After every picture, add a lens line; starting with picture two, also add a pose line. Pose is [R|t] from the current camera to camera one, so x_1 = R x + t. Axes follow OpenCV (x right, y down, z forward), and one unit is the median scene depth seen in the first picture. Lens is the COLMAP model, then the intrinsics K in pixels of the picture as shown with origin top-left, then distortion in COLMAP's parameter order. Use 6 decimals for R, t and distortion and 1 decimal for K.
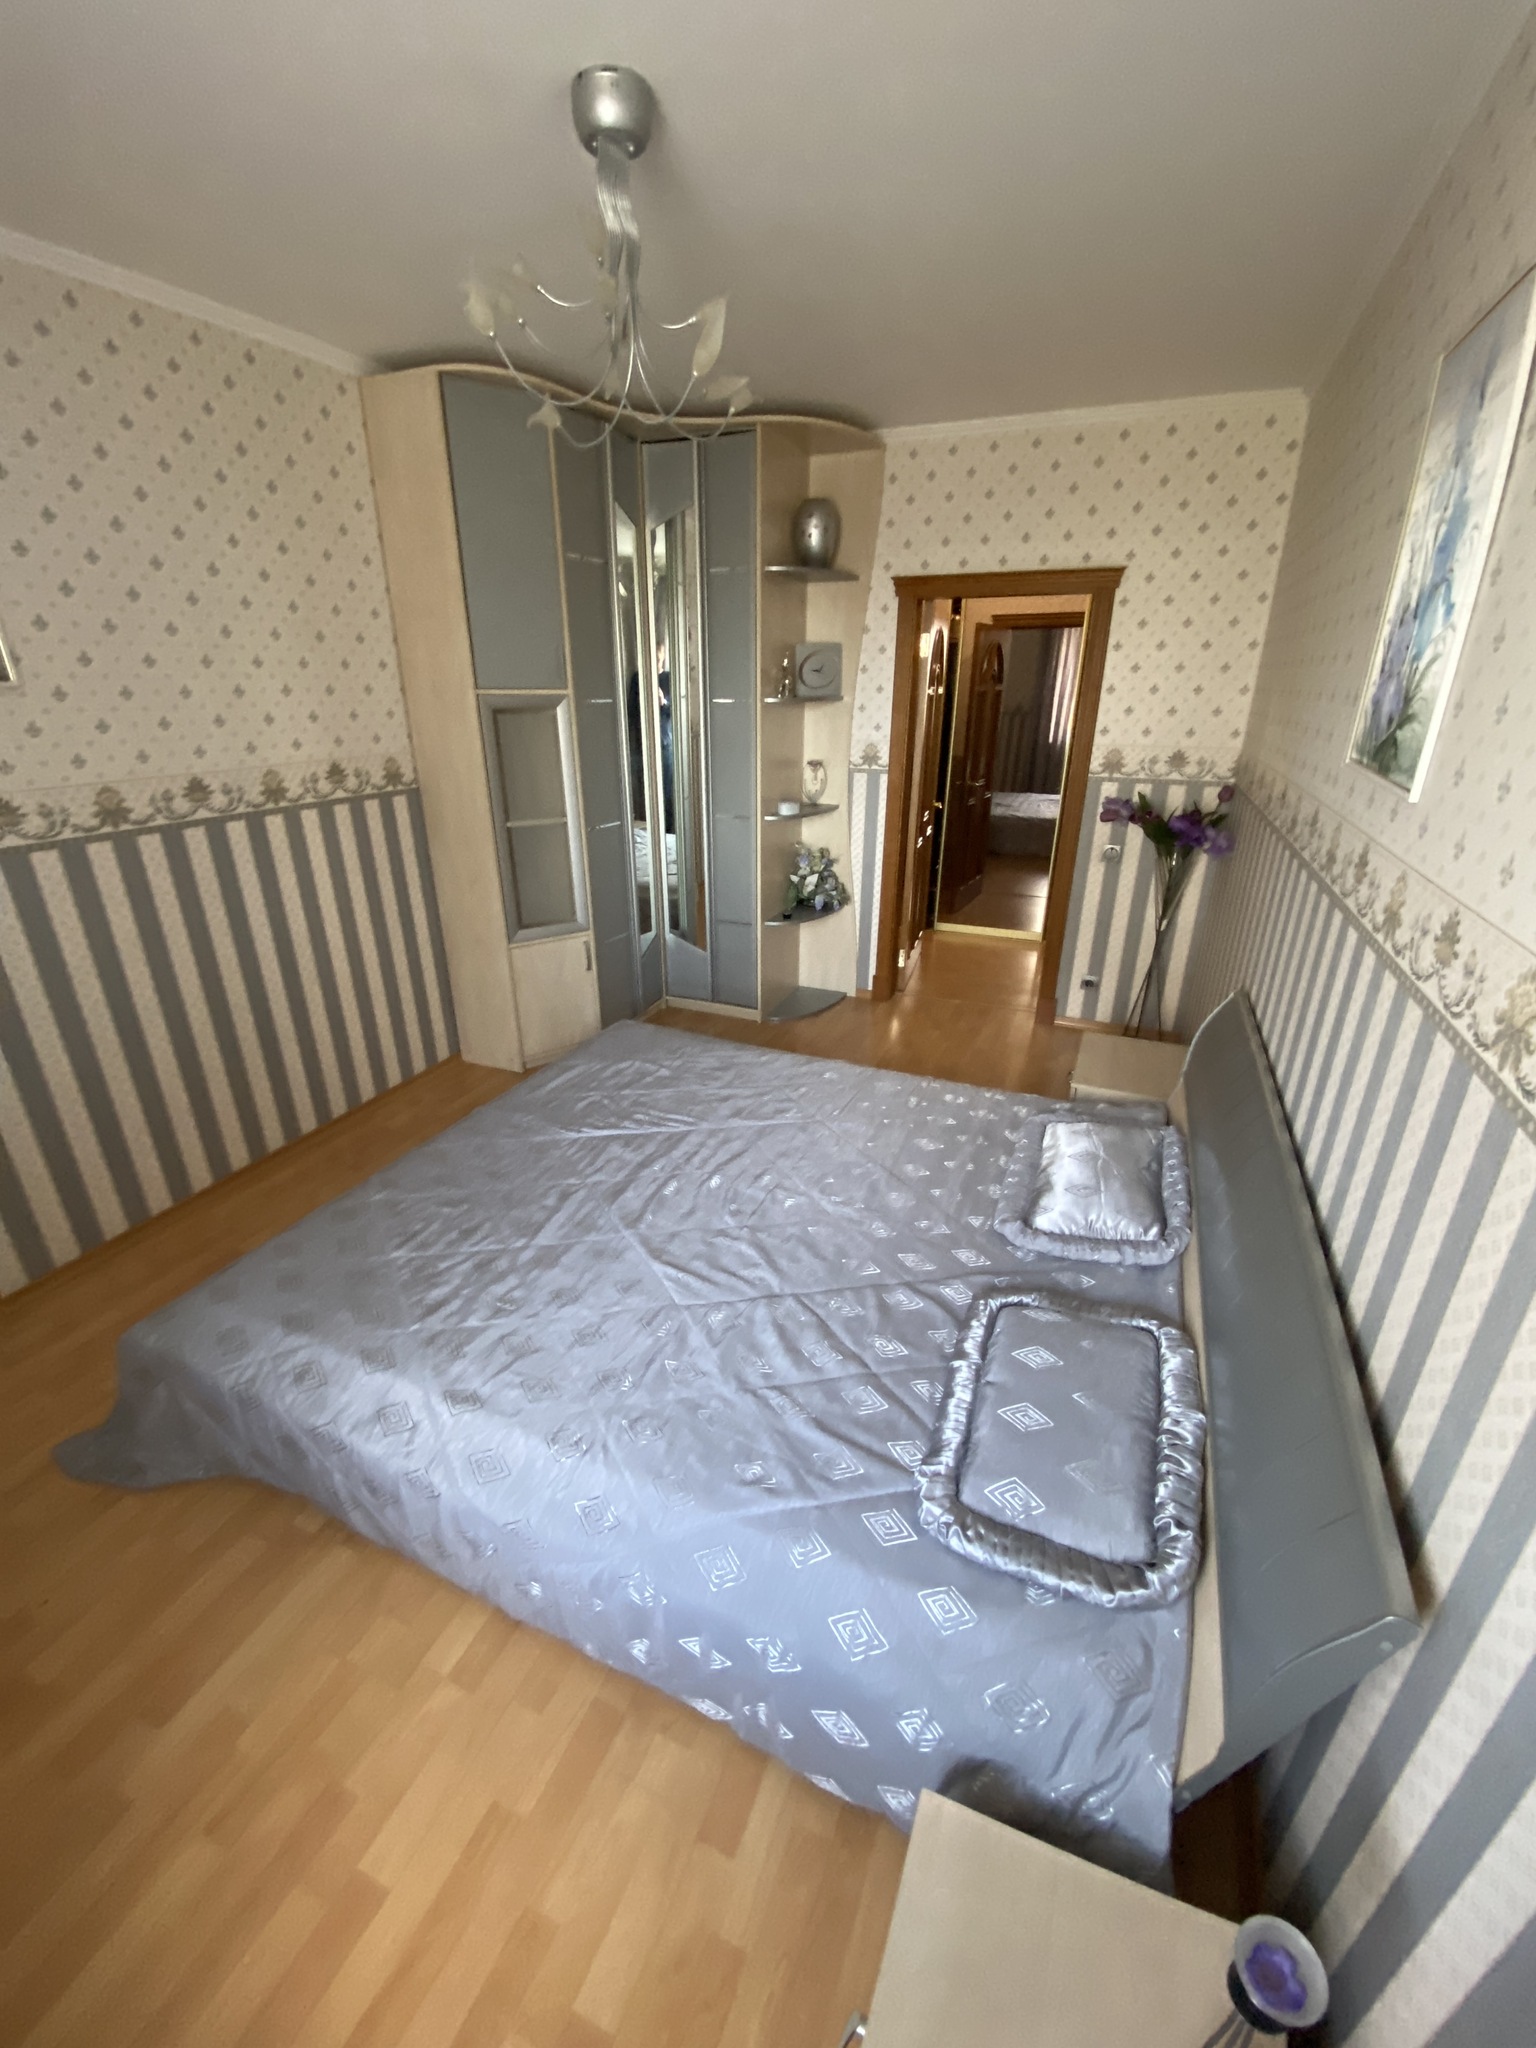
lens RADIAL K [[828.4, 0, 768.0], [0, 828.4, 1024.0], [0, 0, 1]] dist [0.000187, -0.019320]
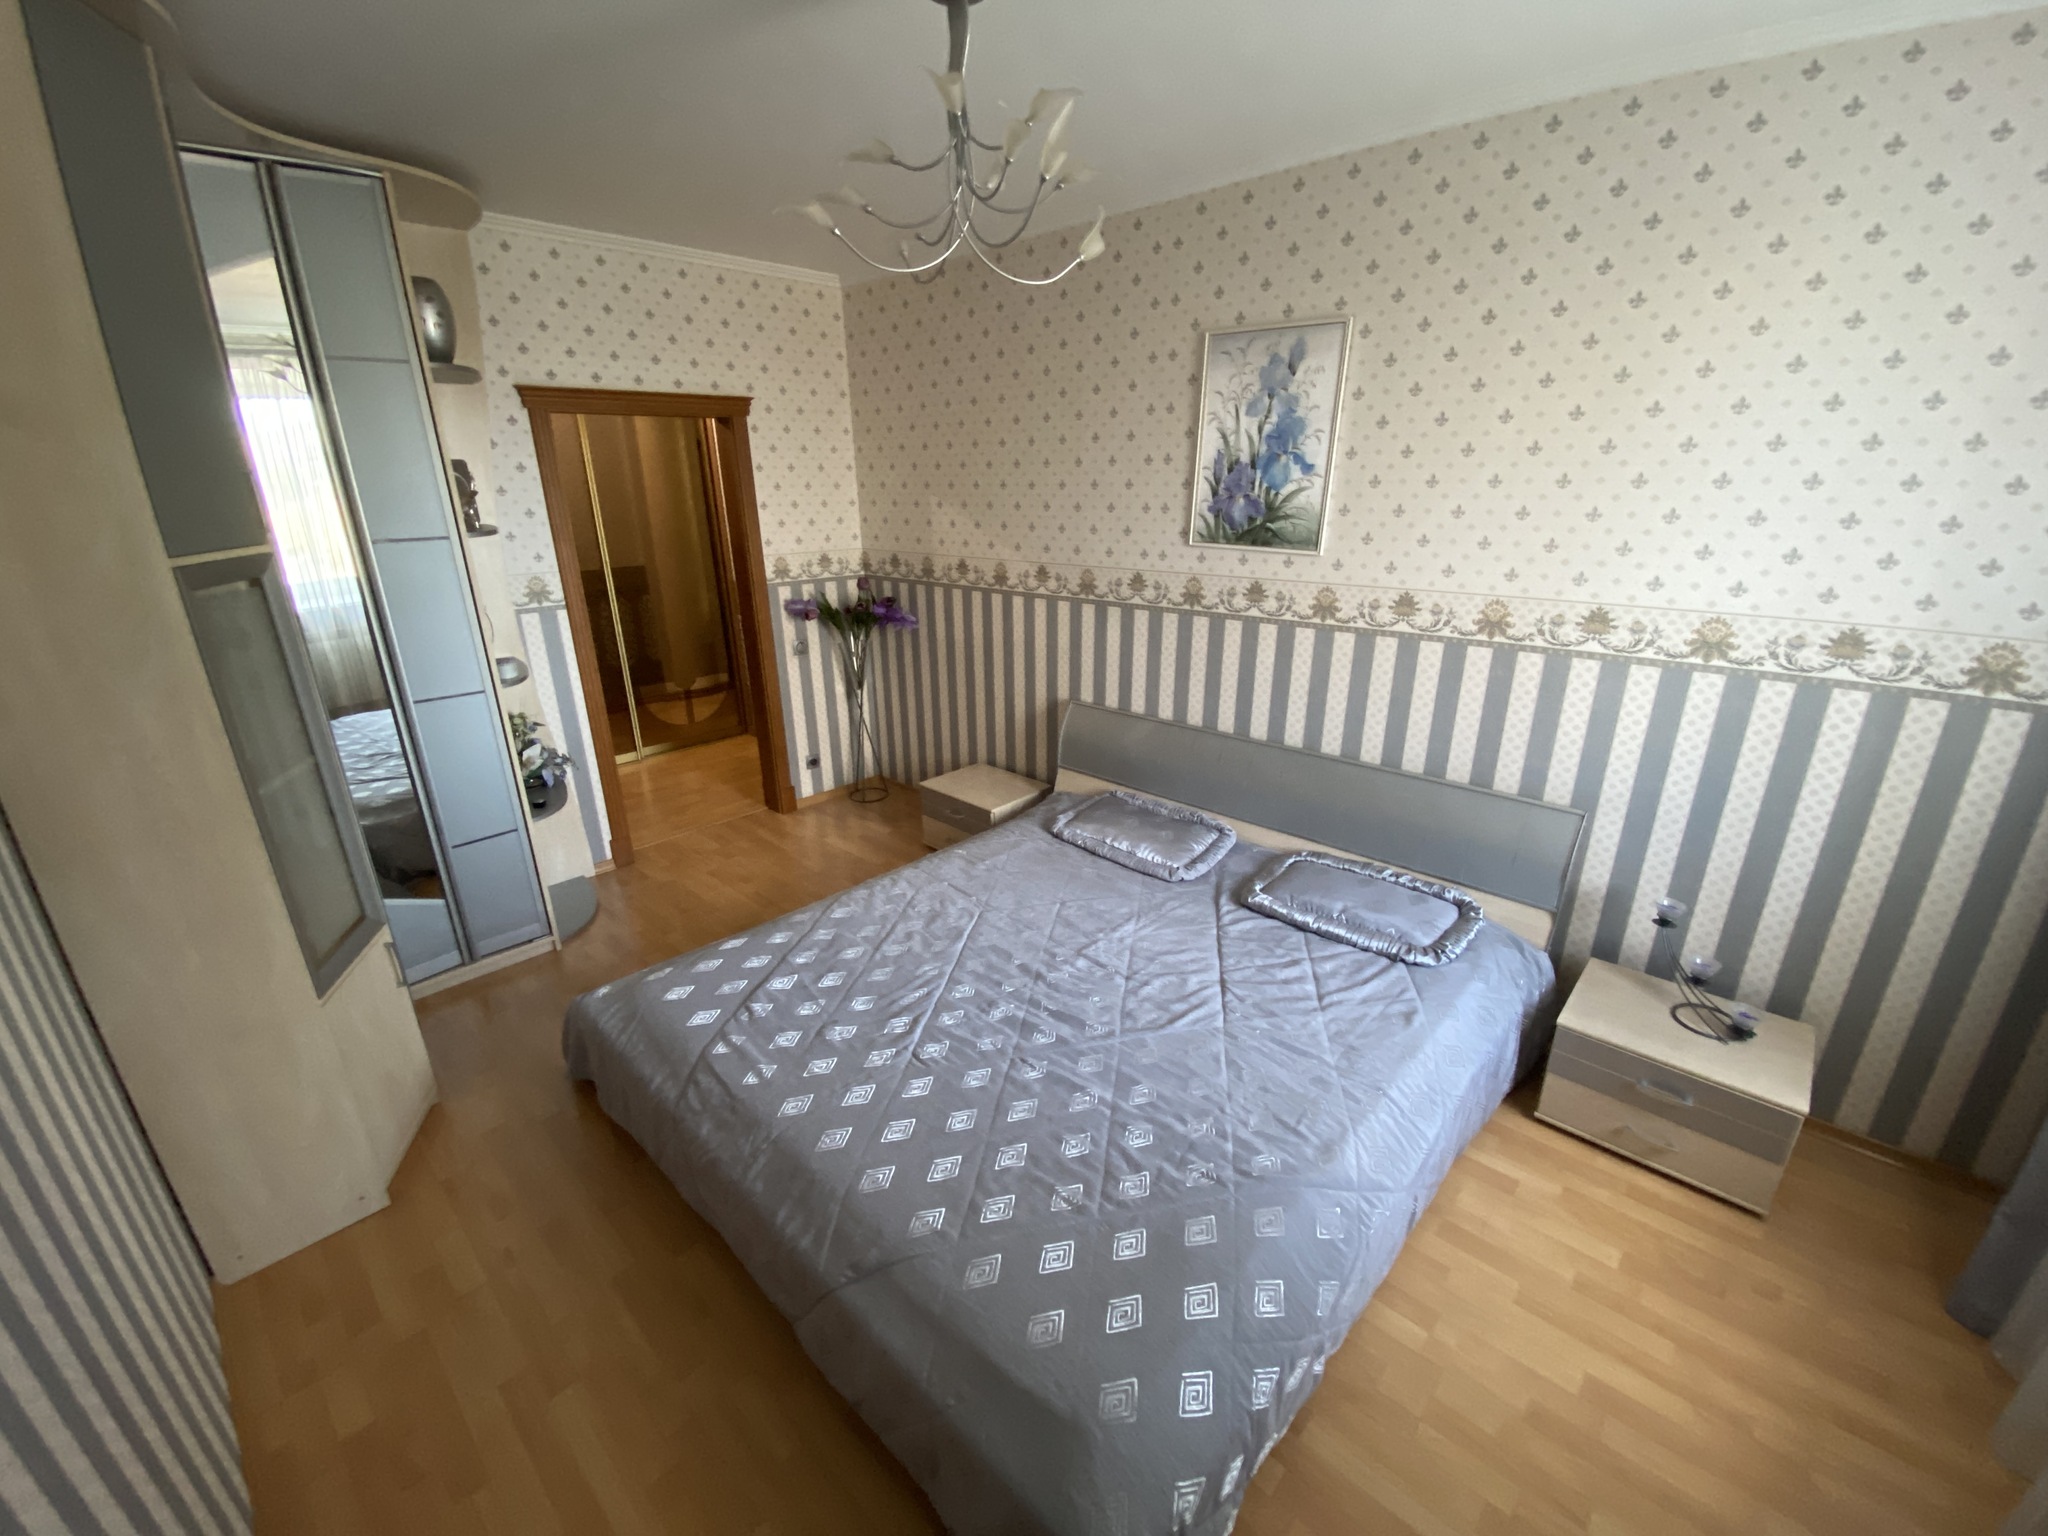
lens RADIAL K [[821.8, 0, 1025.6], [0, 821.8, 773.1], [0, 0, 1]] dist [-0.001037, -0.023426]
pose [[0.356292, -0.311066, 0.881076, -1.333044], [0.362434, 0.915139, 0.176529, -0.352399], [-0.861219, 0.256436, 0.438797, 0.751956]]
